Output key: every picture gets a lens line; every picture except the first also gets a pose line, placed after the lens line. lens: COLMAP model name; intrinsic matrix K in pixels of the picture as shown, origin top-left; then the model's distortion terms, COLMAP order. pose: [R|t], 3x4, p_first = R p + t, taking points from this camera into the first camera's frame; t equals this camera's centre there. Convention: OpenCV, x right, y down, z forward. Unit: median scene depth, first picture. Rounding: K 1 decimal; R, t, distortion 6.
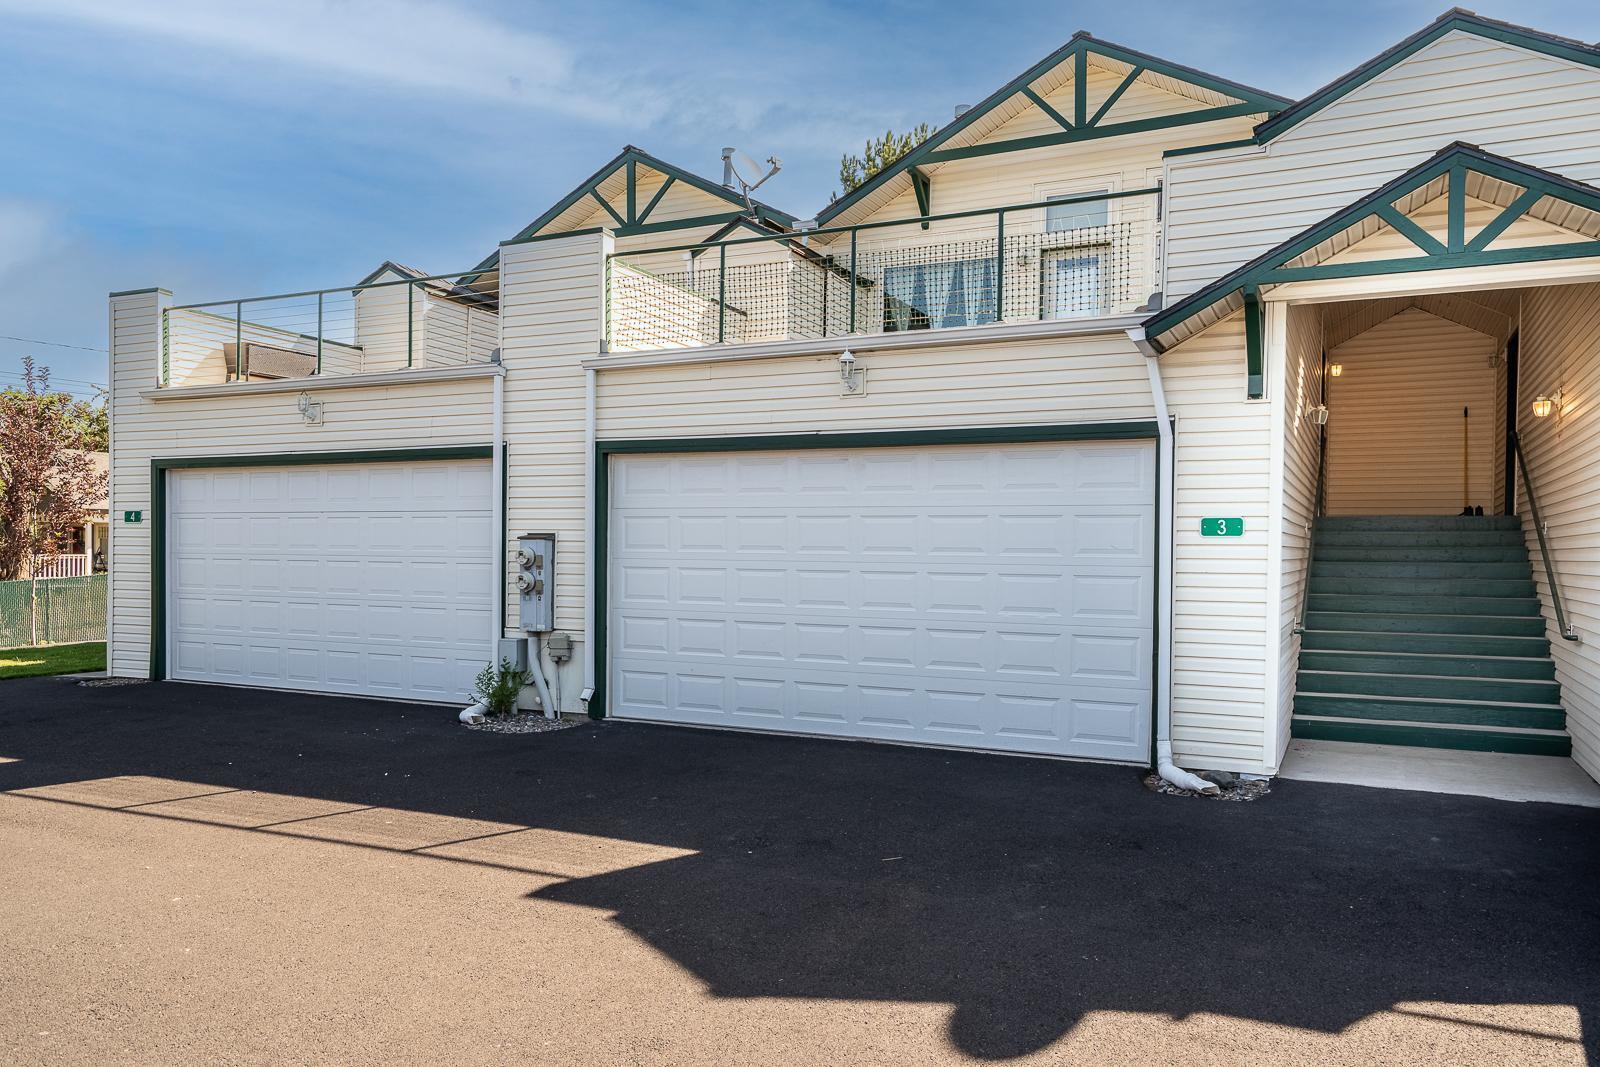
lens RADIAL K [[1167.0, 0, 798.9], [0, 1167.0, 548.7], [0, 0, 1]] dist [0.008402, 0.006752]
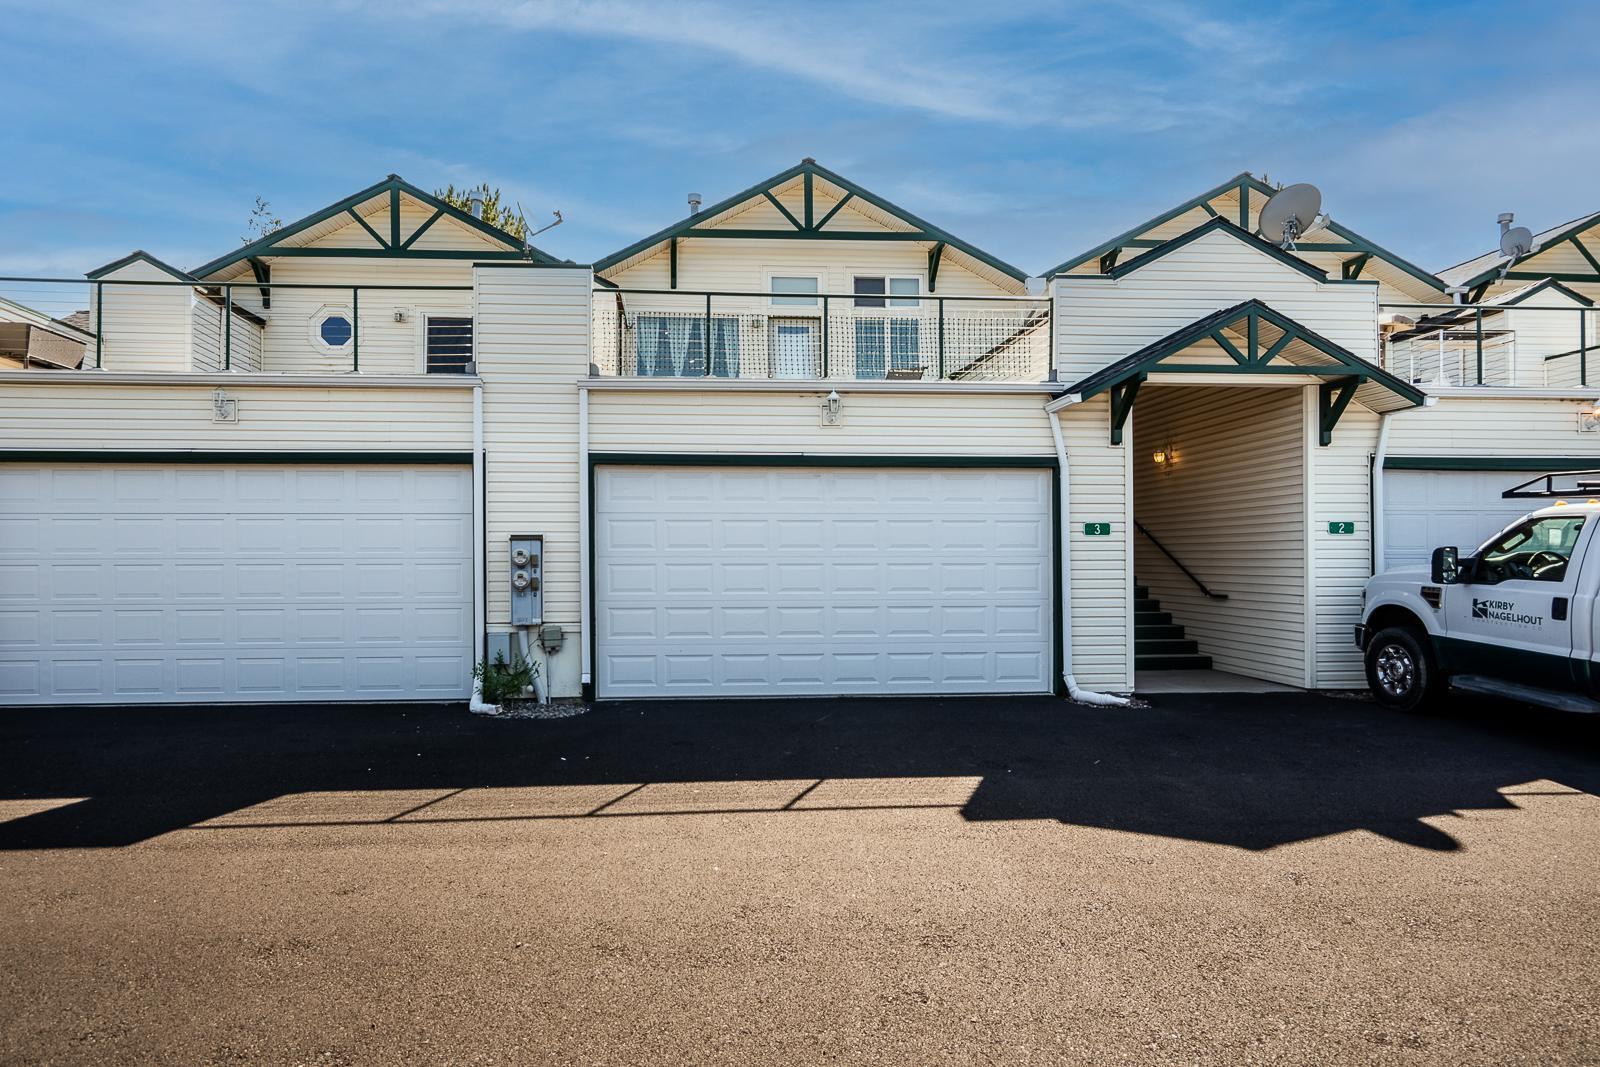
lens RADIAL K [[962.2, 0, 800.0], [0, 962.2, 533.5], [0, 0, 1]] dist [0.001315, 0.001363]
pose [[0.864740, -0.000741, 0.502220, -0.459922], [0.009723, 0.999836, -0.015265, 0.001690], [-0.502126, 0.018083, 0.864605, 0.097438]]
